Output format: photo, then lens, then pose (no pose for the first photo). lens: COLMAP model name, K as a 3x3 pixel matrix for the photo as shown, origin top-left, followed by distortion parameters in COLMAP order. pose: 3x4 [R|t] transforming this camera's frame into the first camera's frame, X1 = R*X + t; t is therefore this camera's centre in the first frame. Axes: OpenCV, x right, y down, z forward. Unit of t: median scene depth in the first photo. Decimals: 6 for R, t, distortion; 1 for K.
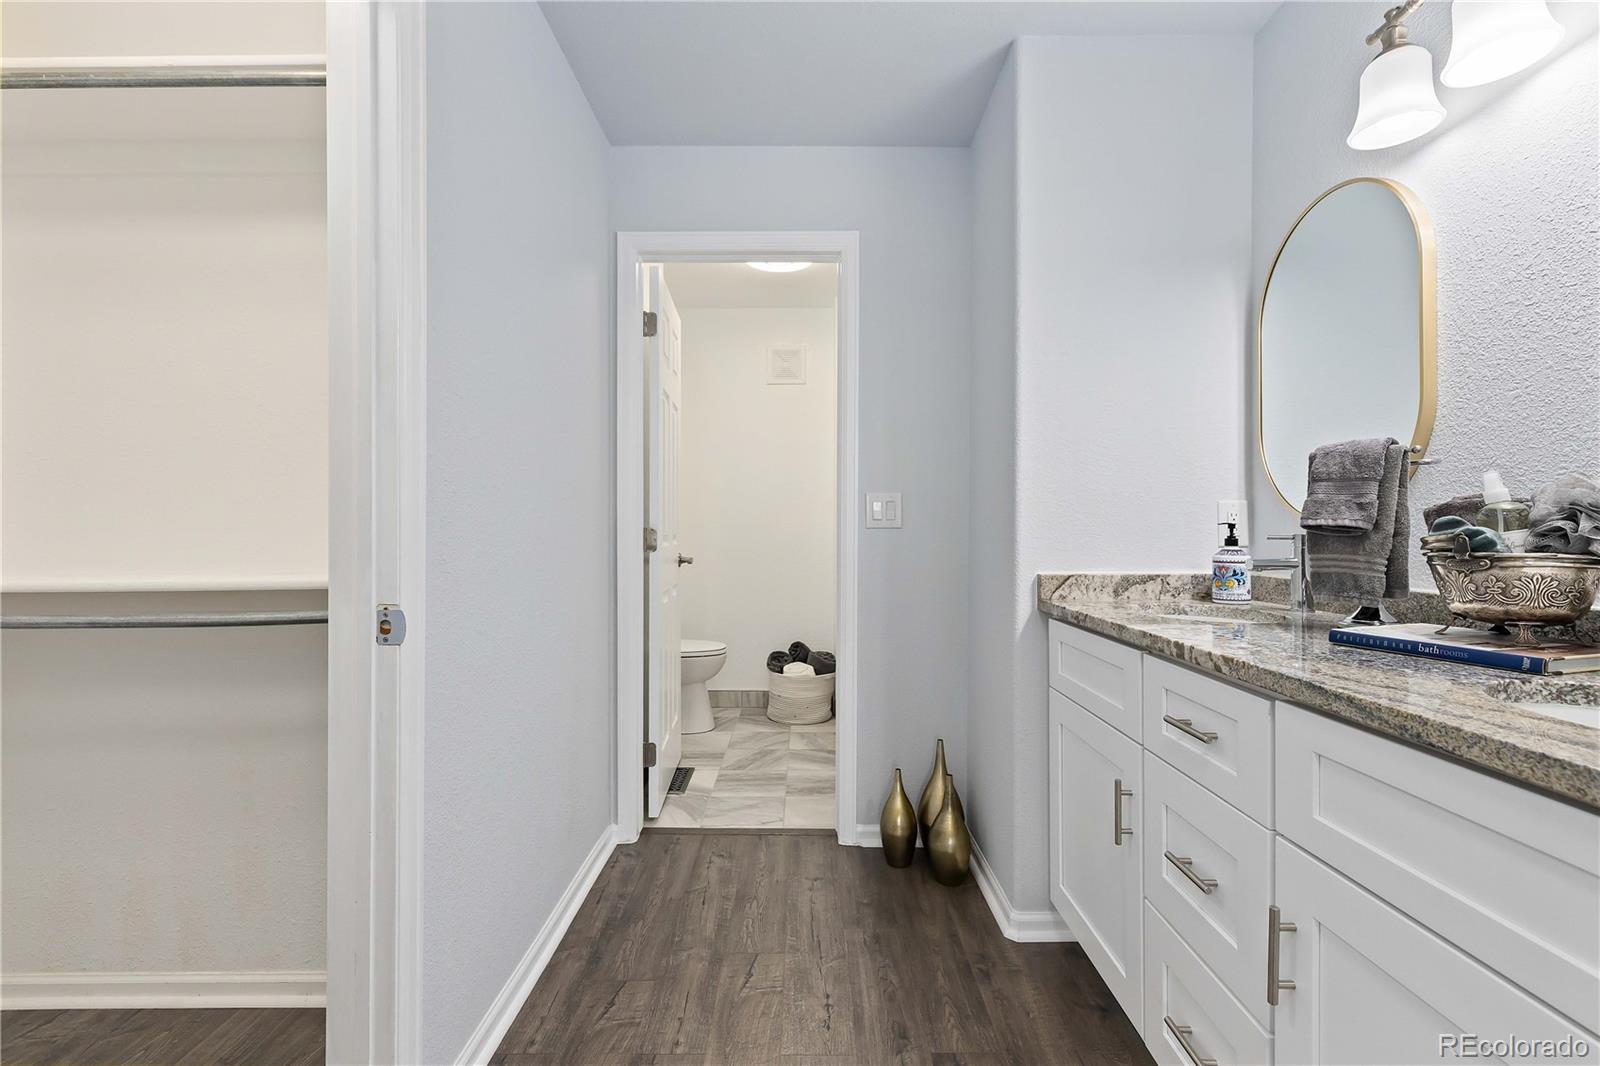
lens RADIAL K [[724.1, 0, 798.8], [0, 724.1, 525.1], [0, 0, 1]] dist [0.009590, -0.002546]
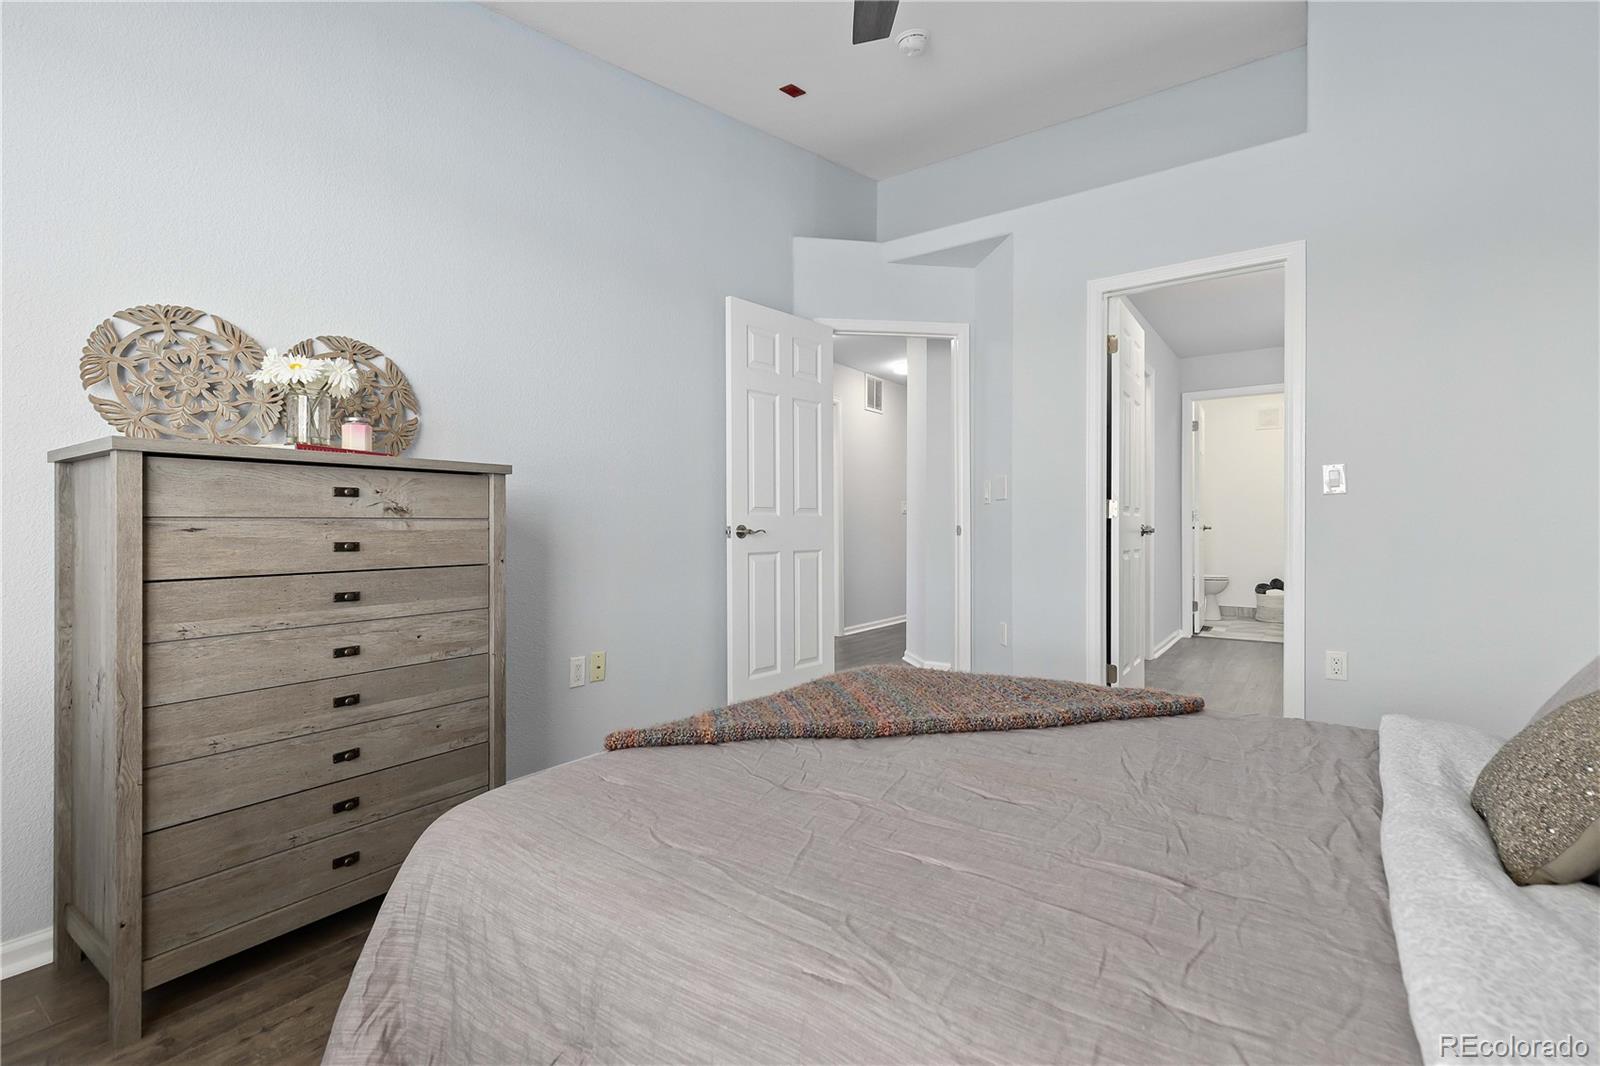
lens RADIAL K [[724.1, 0, 808.0], [0, 724.1, 528.9], [0, 0, 1]] dist [0.009590, -0.002546]
pose [[0.820839, -0.002314, -0.571154, 0.151736], [0.004923, 0.999983, 0.003024, 0.066915], [0.571138, -0.005295, 0.820837, -2.254149]]
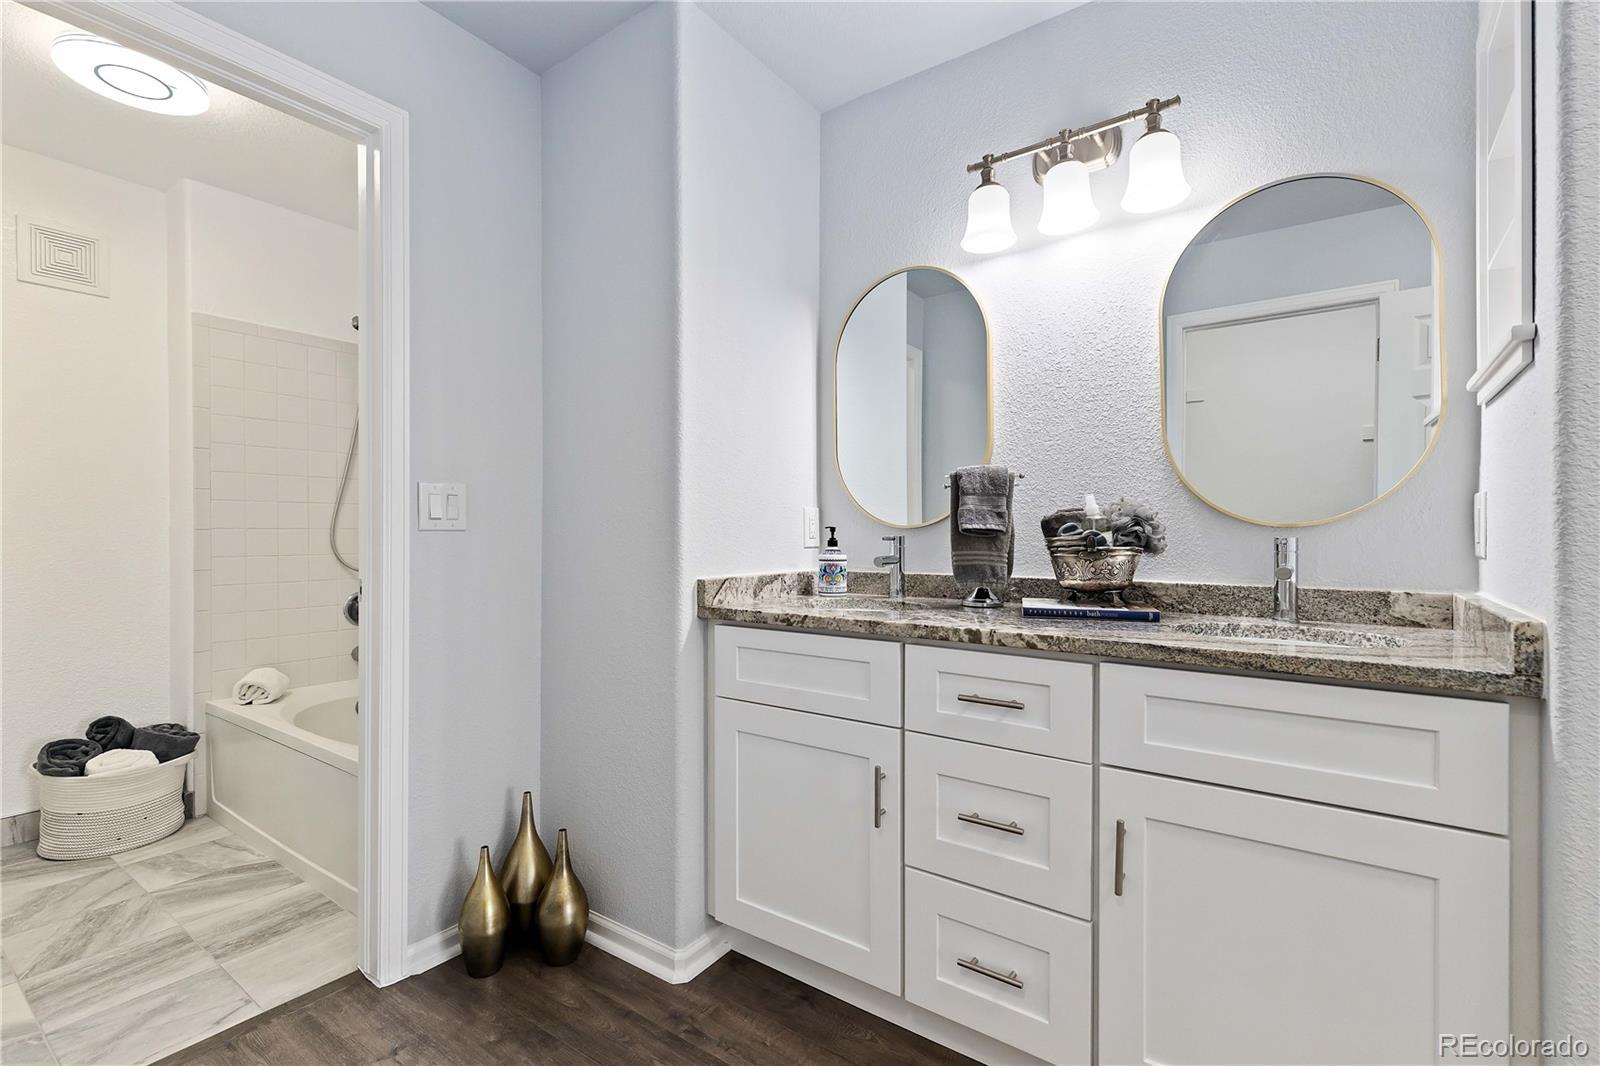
lens RADIAL K [[724.1, 0, 803.6], [0, 724.1, 532.8], [0, 0, 1]] dist [0.009590, -0.002546]
pose [[0.572370, -0.000334, 0.819995, -0.358039], [-0.003803, 0.999988, 0.003062, 0.003234], [-0.819986, -0.004871, 0.572362, 0.348988]]
